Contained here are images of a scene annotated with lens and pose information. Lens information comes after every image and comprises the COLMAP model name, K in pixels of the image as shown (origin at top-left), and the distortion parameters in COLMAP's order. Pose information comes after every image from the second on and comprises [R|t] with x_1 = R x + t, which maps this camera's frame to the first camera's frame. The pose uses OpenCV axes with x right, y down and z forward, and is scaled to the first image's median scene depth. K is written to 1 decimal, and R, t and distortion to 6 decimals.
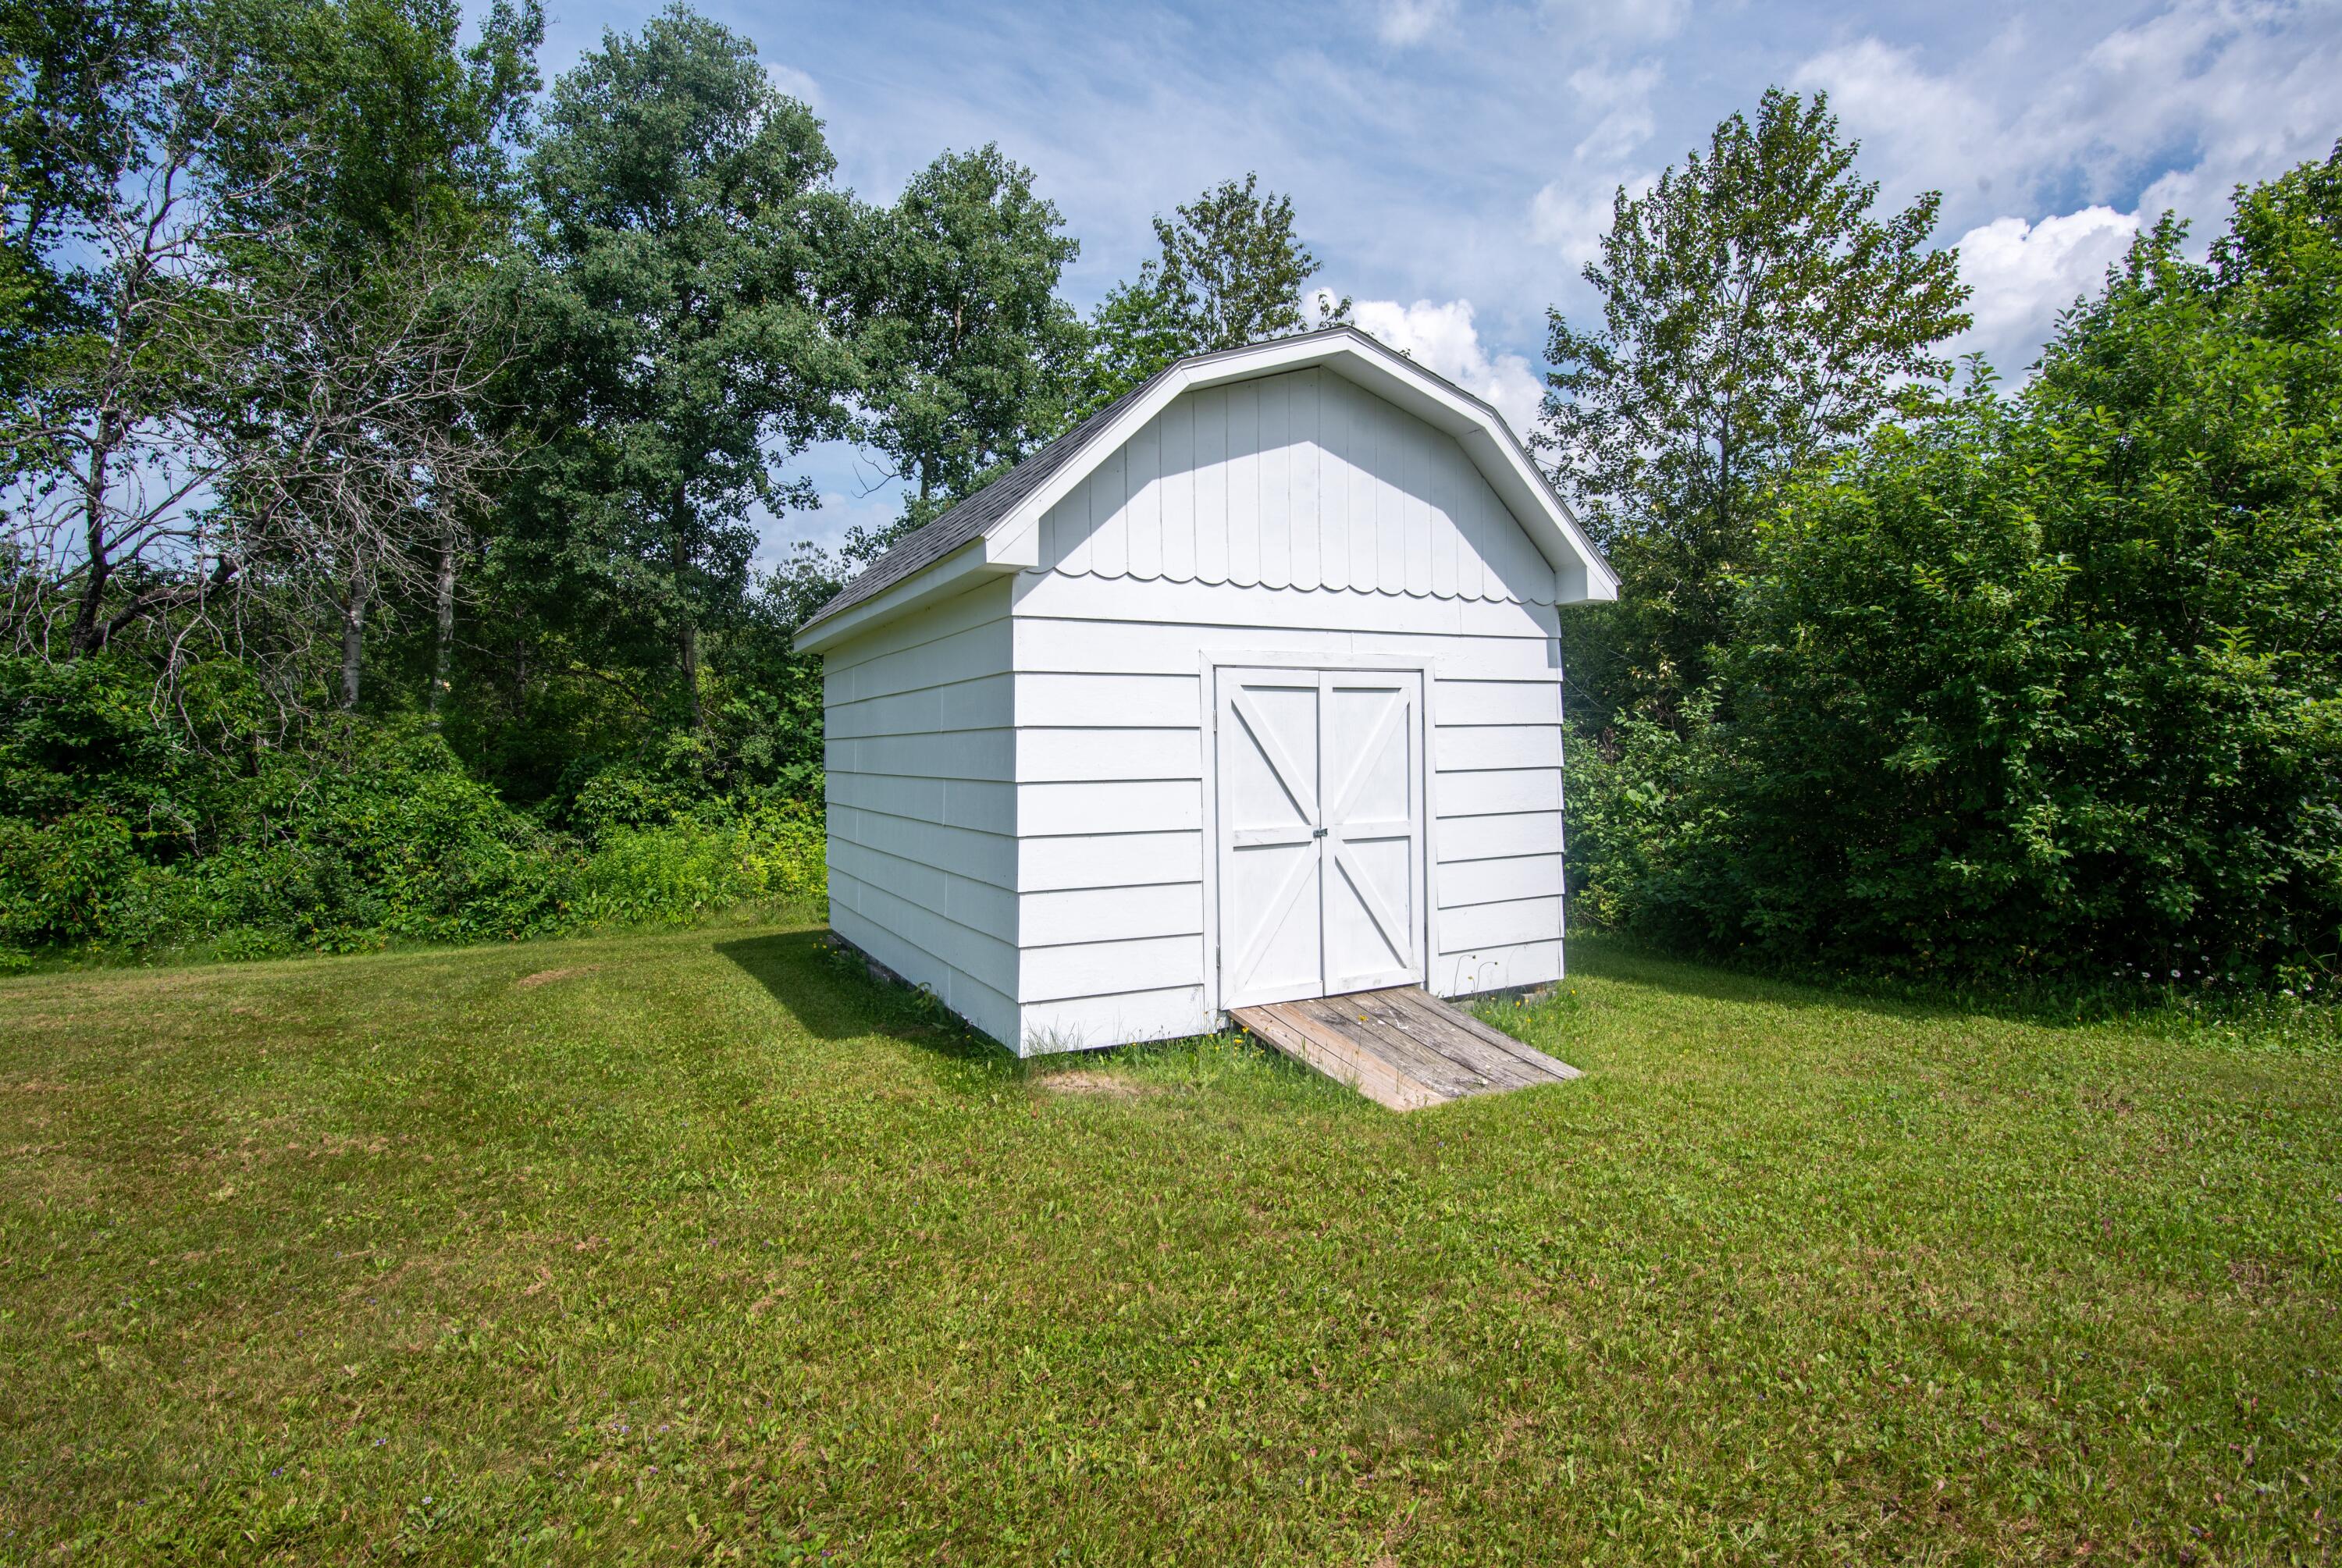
lens RADIAL K [[1131.4, 0, 1180.6], [0, 1131.4, 795.7], [0, 0, 1]] dist [-0.033123, -0.000286]
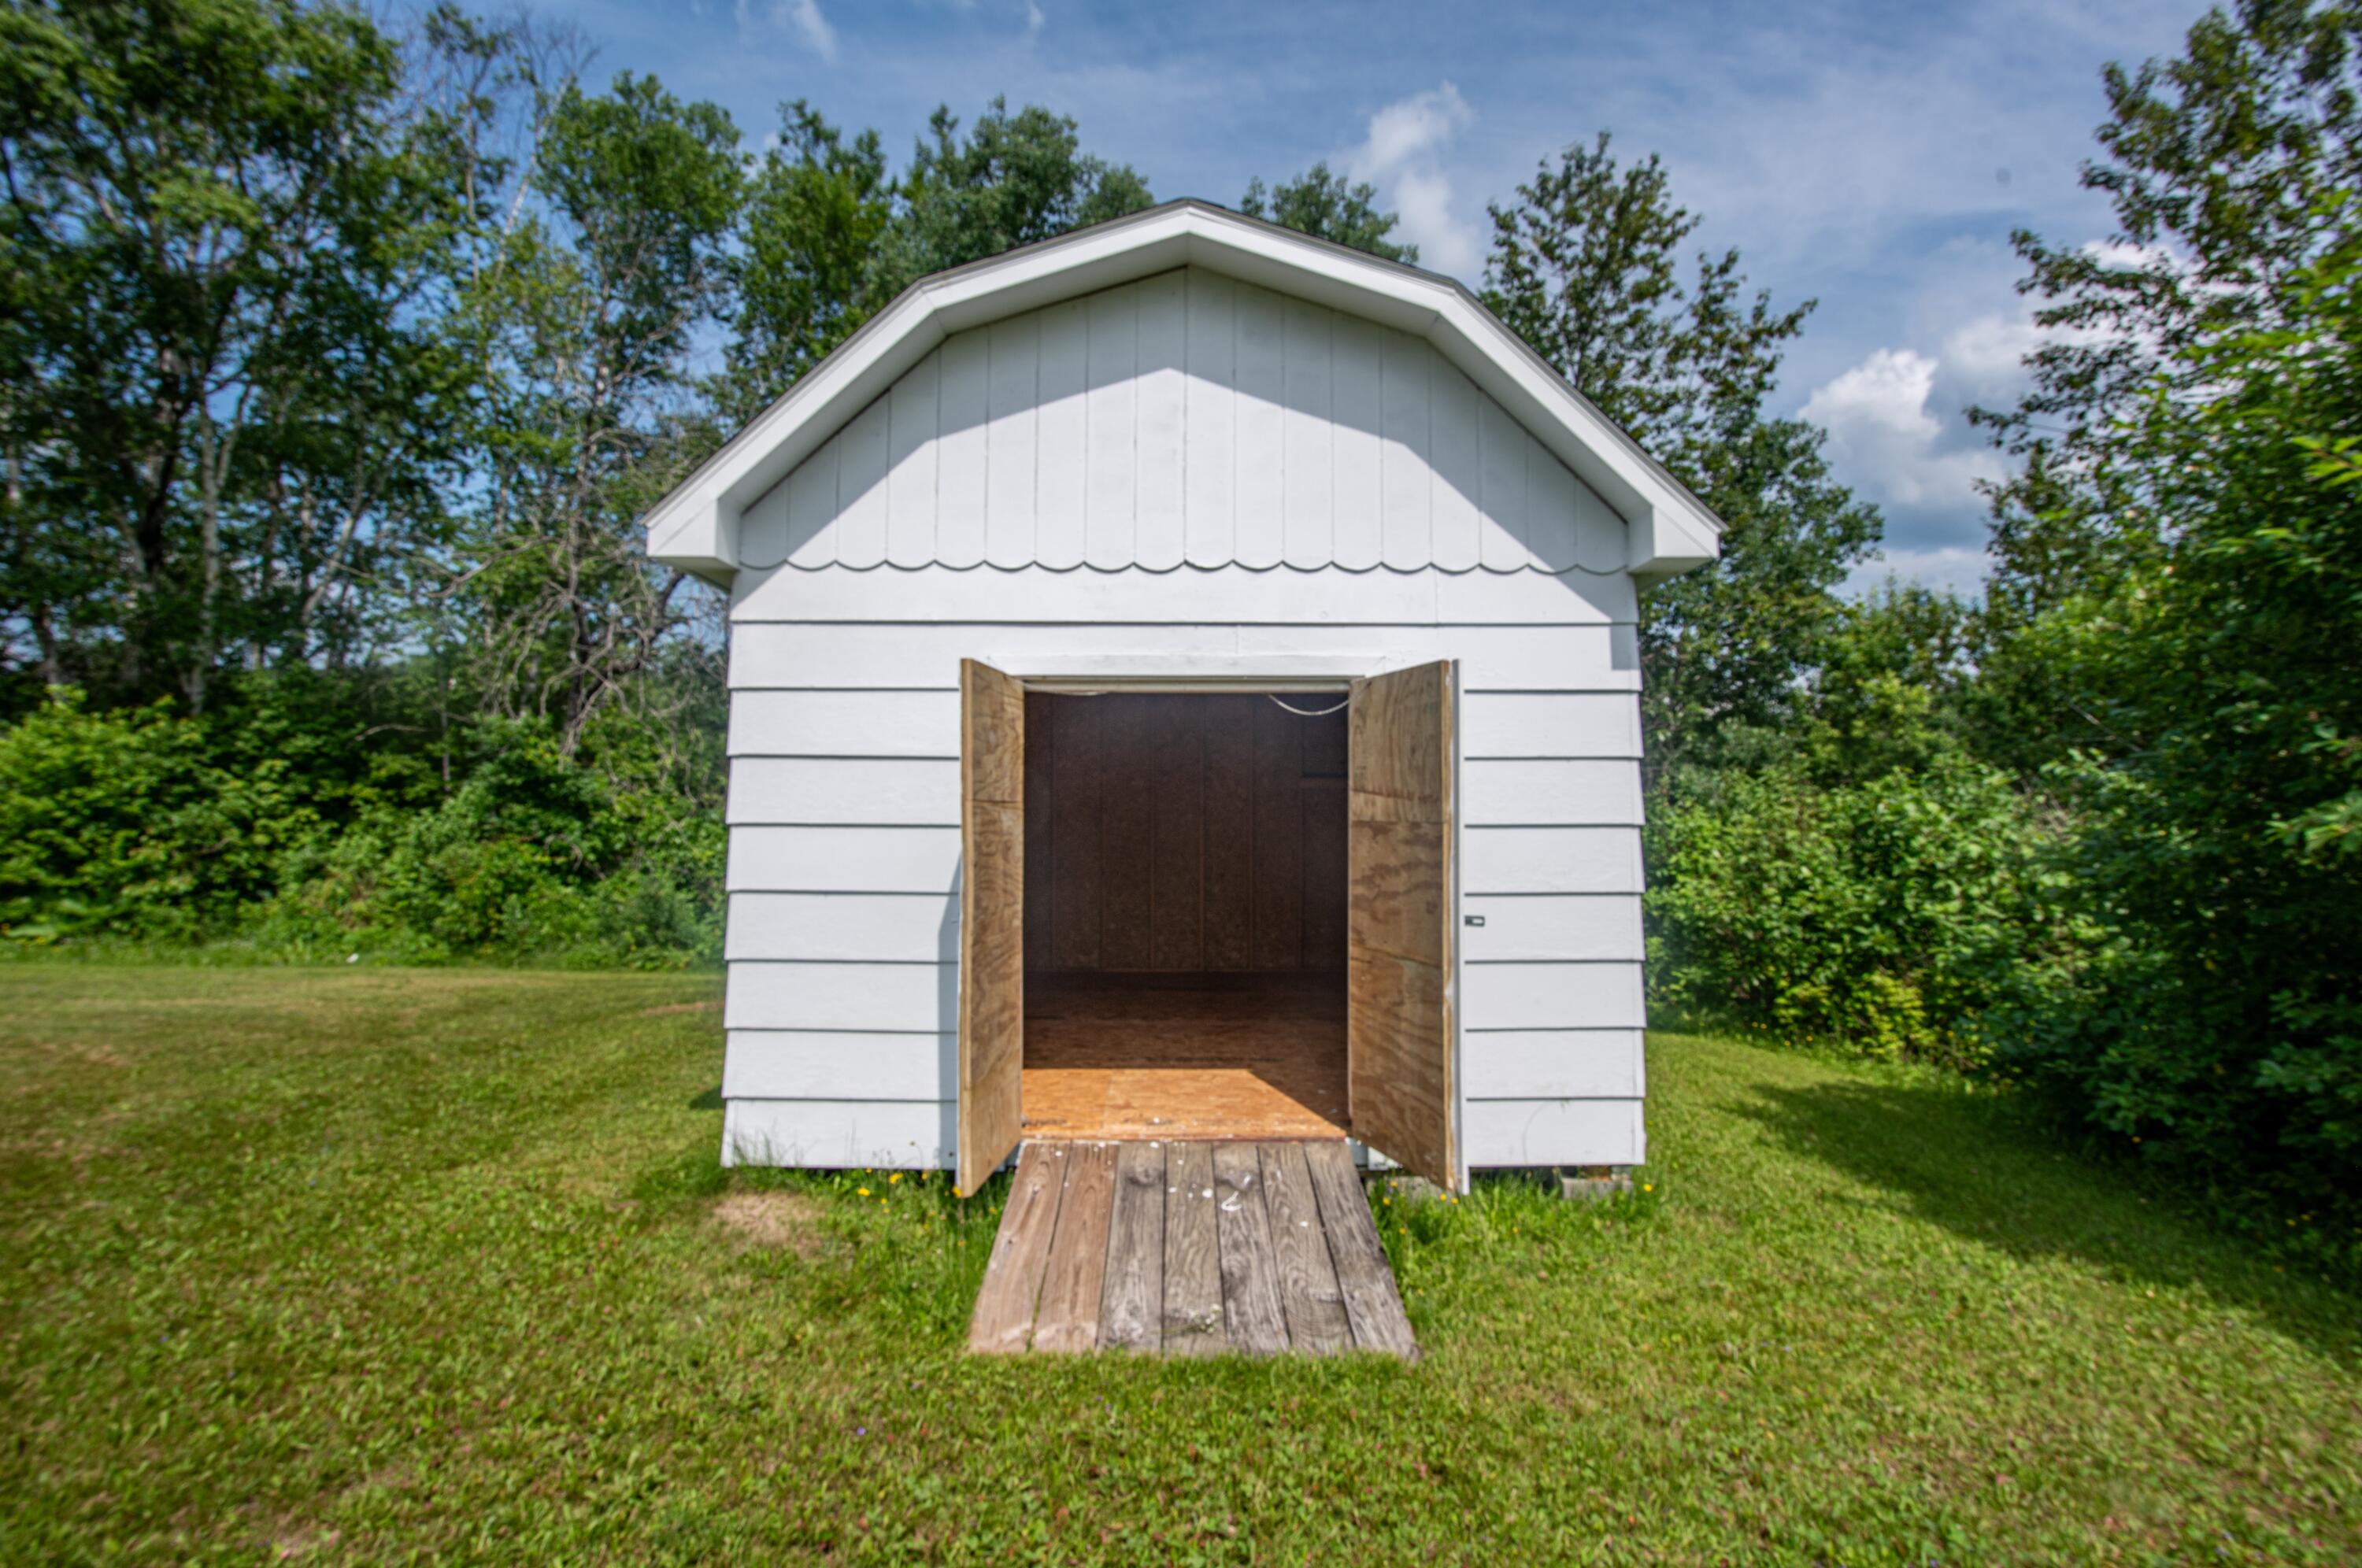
lens RADIAL K [[1141.0, 0, 1176.4], [0, 1141.0, 778.6], [0, 0, 1]] dist [-0.033123, -0.000286]
pose [[0.894194, 0.003347, -0.447667, 0.397591], [-0.033360, 0.997690, -0.059176, -0.004797], [0.446434, 0.067849, 0.892240, 0.319287]]
